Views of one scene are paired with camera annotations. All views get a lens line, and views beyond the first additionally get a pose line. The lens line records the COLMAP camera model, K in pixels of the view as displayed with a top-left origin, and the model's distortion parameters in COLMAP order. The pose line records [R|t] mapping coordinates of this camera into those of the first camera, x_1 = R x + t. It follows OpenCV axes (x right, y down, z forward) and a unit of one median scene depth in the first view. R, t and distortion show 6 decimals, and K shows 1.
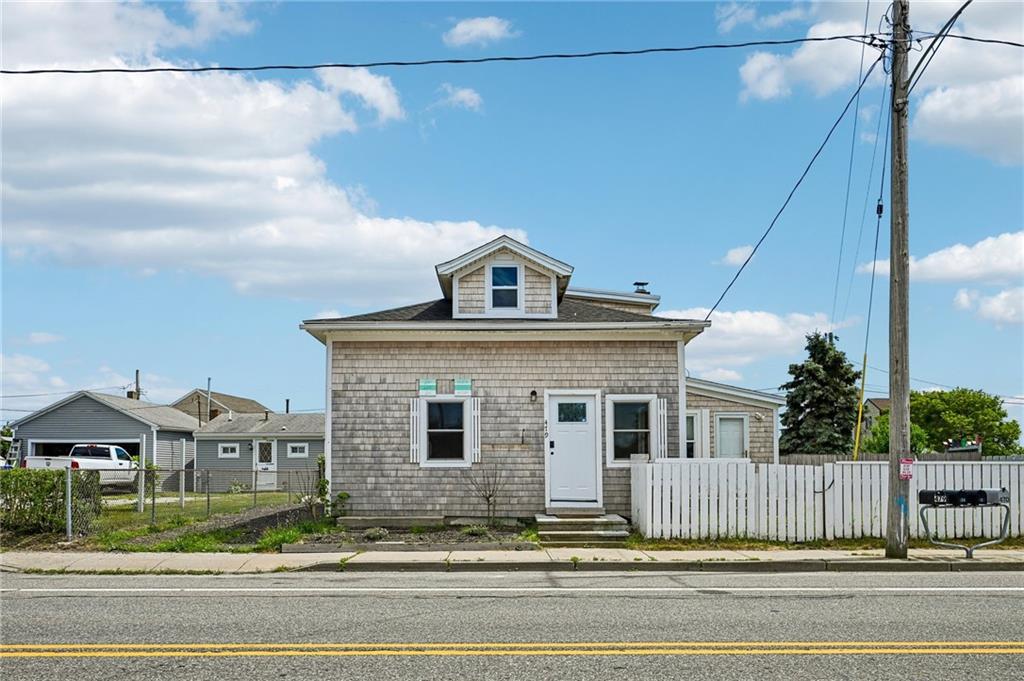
lens RADIAL K [[776.1, 0, 516.1], [0, 776.1, 444.3], [0, 0, 1]] dist [0.004586, 0.000492]
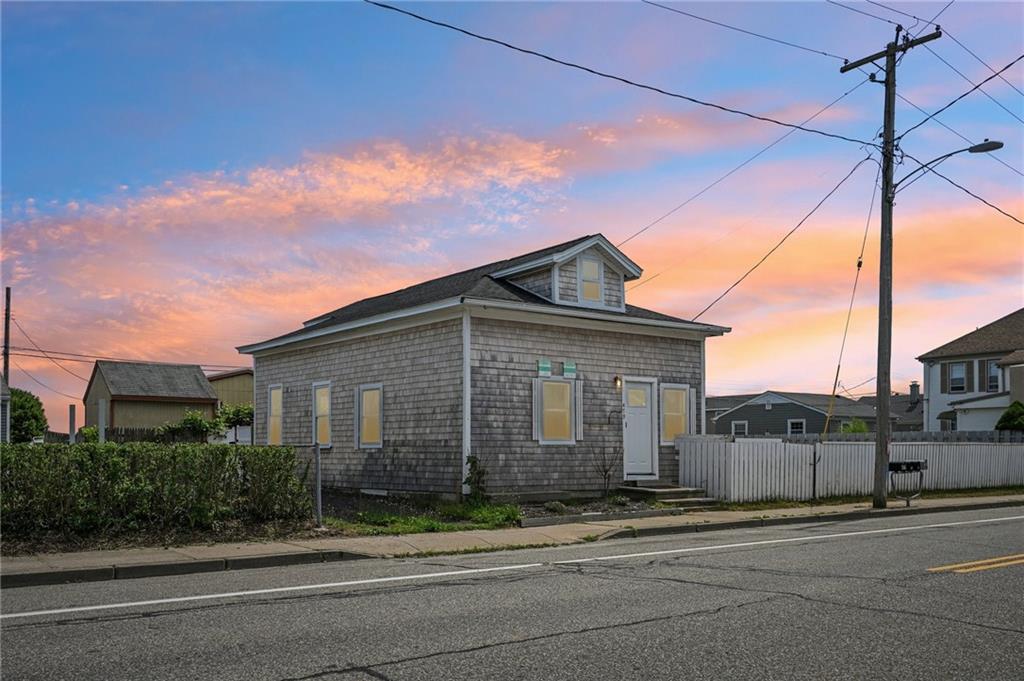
lens RADIAL K [[867.9, 0, 548.8], [0, 867.9, 427.1], [0, 0, 1]] dist [0.001060, 0.000566]
pose [[0.804641, 0.015822, 0.593551, -0.804441], [-0.021070, 0.999776, 0.001912, 0.003658], [-0.593388, -0.014044, 0.804794, 0.049165]]
